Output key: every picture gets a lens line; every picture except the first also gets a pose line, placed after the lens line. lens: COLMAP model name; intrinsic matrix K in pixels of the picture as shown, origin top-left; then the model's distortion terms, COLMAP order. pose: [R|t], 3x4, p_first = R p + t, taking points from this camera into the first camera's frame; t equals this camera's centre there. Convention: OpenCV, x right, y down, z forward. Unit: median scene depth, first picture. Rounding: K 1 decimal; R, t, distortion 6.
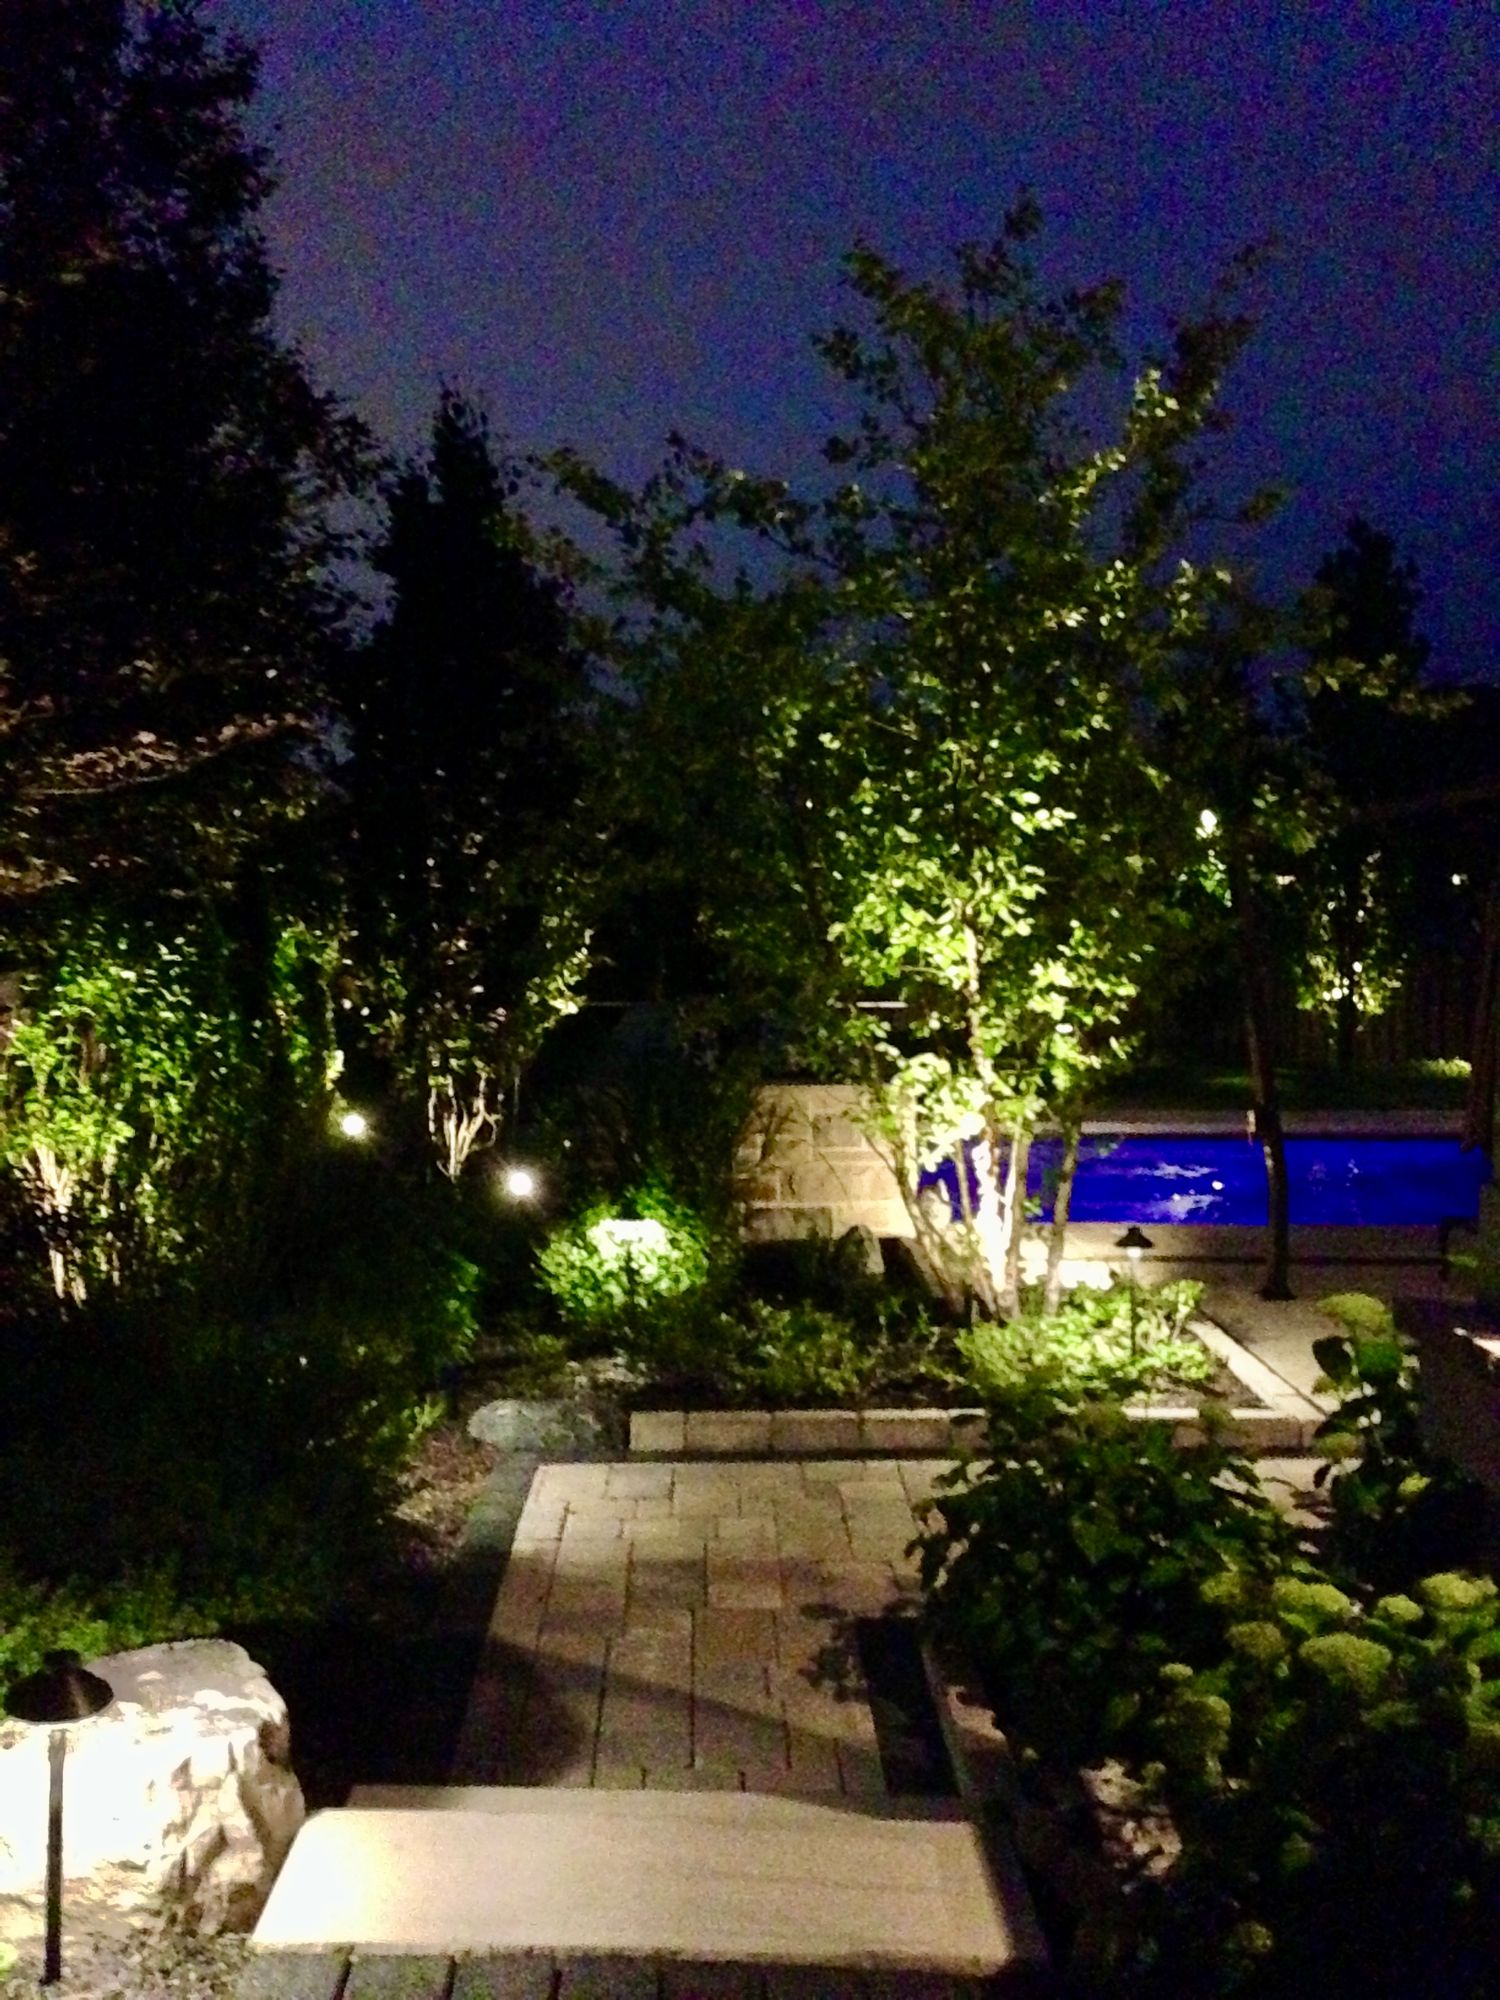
lens RADIAL K [[1845.6, 0, 750.0], [0, 1845.6, 1000.0], [0, 0, 1]] dist [0.110224, -0.191261]
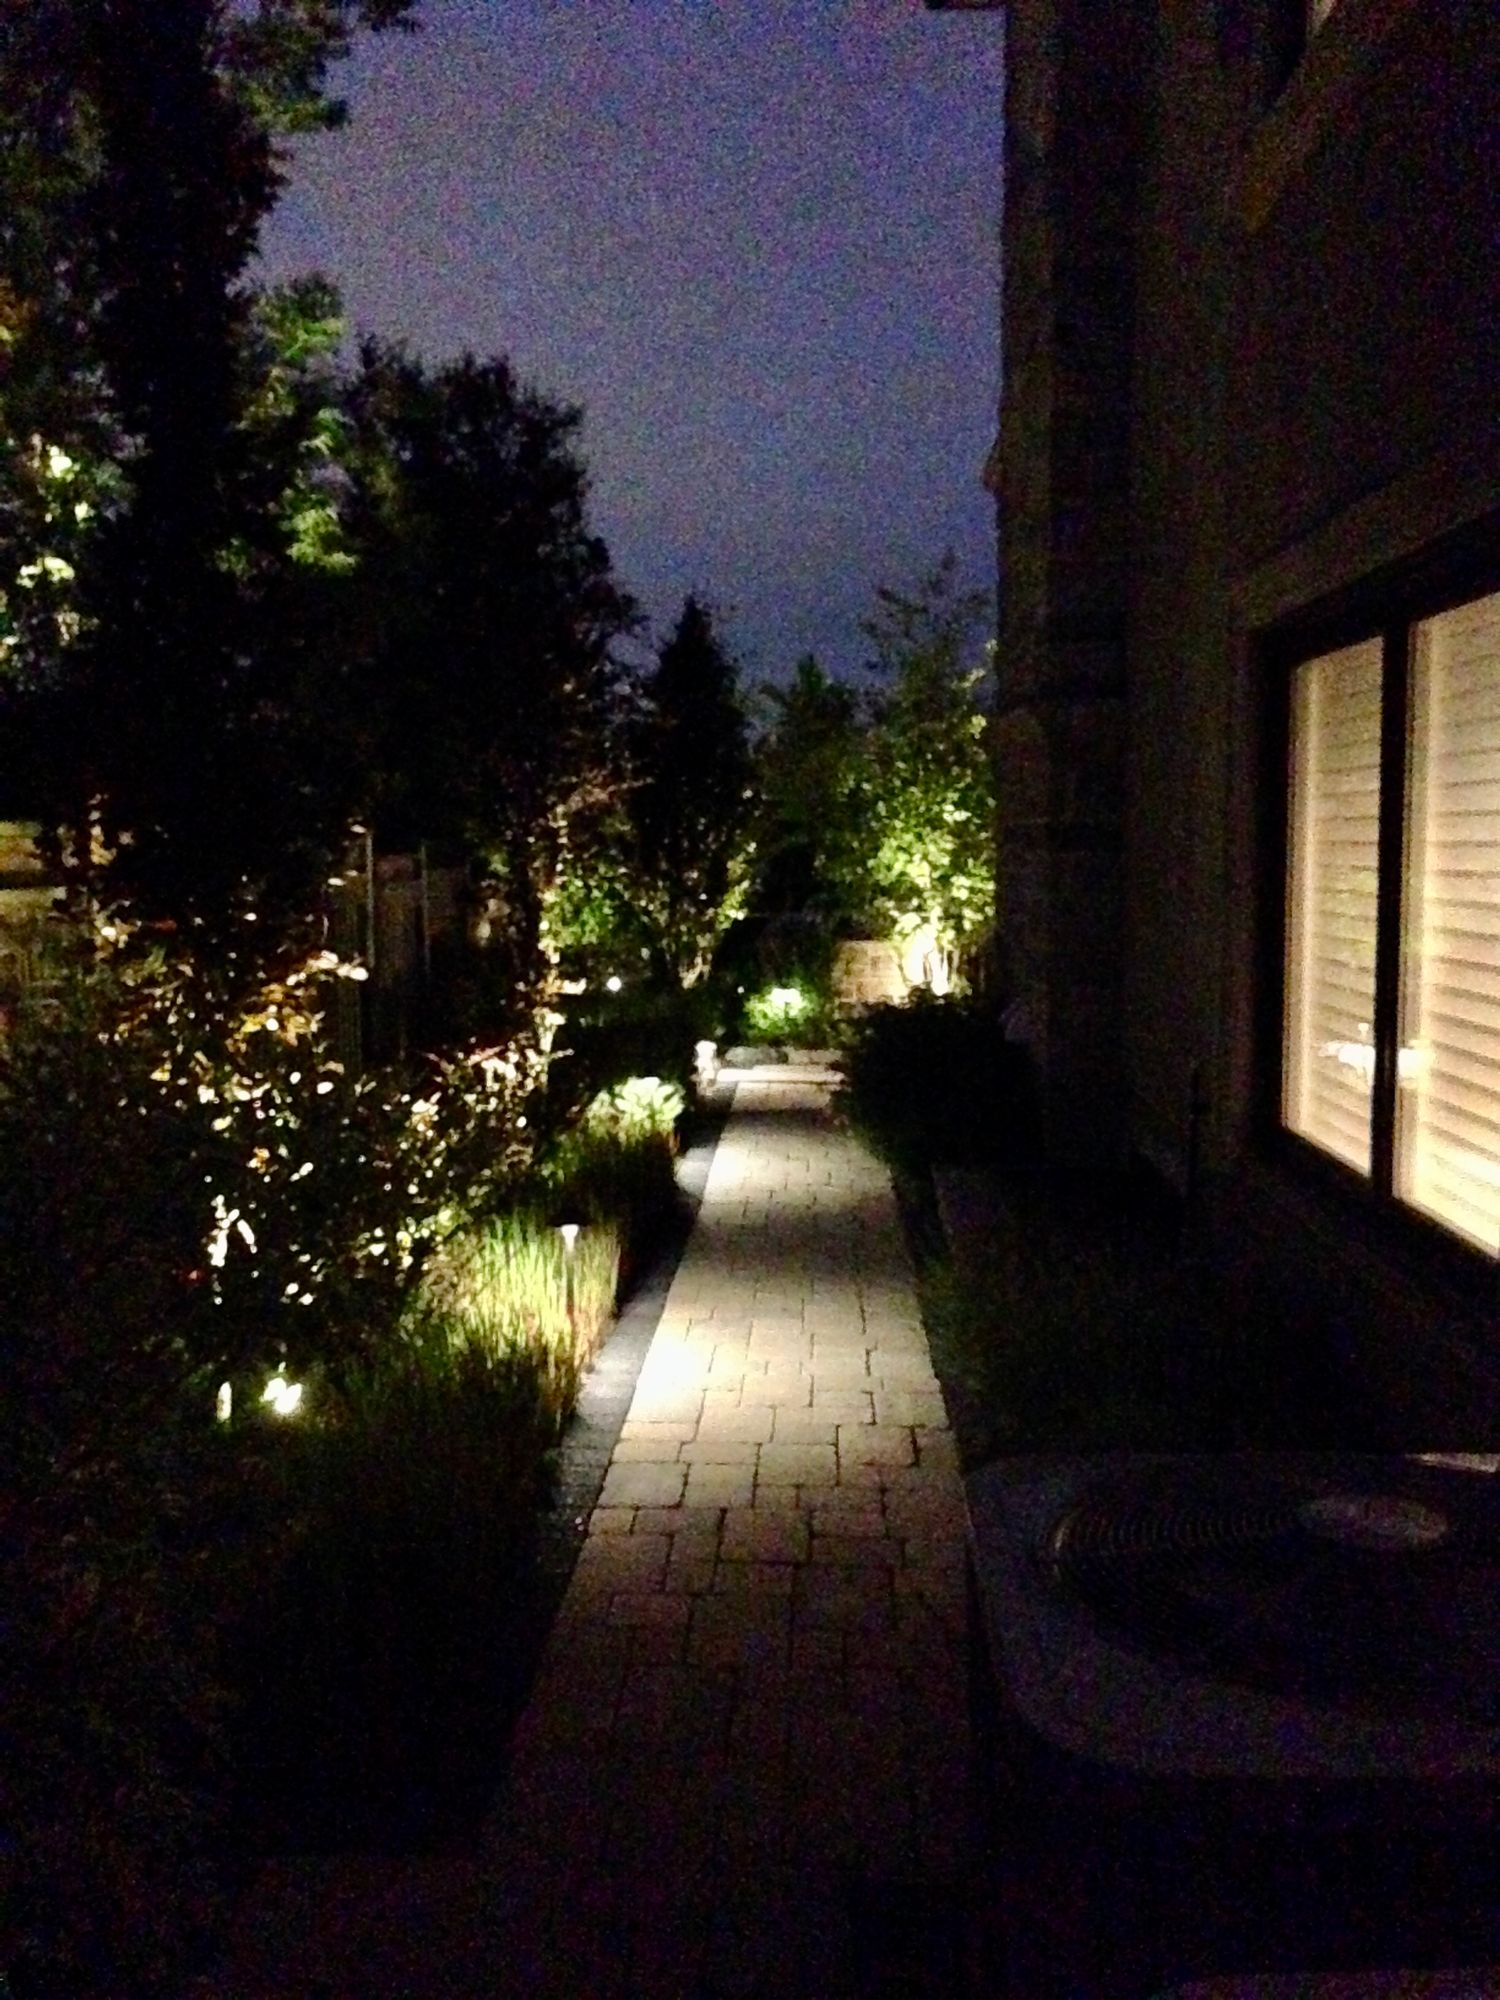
lens RADIAL K [[1845.6, 0, 750.0], [0, 1845.6, 1000.0], [0, 0, 1]] dist [0.110224, -0.191261]
pose [[0.997898, -0.003862, -0.064685, 0.044070], [0.005580, 0.999636, 0.026405, 0.075684], [0.064559, -0.026710, 0.997556, -1.411629]]
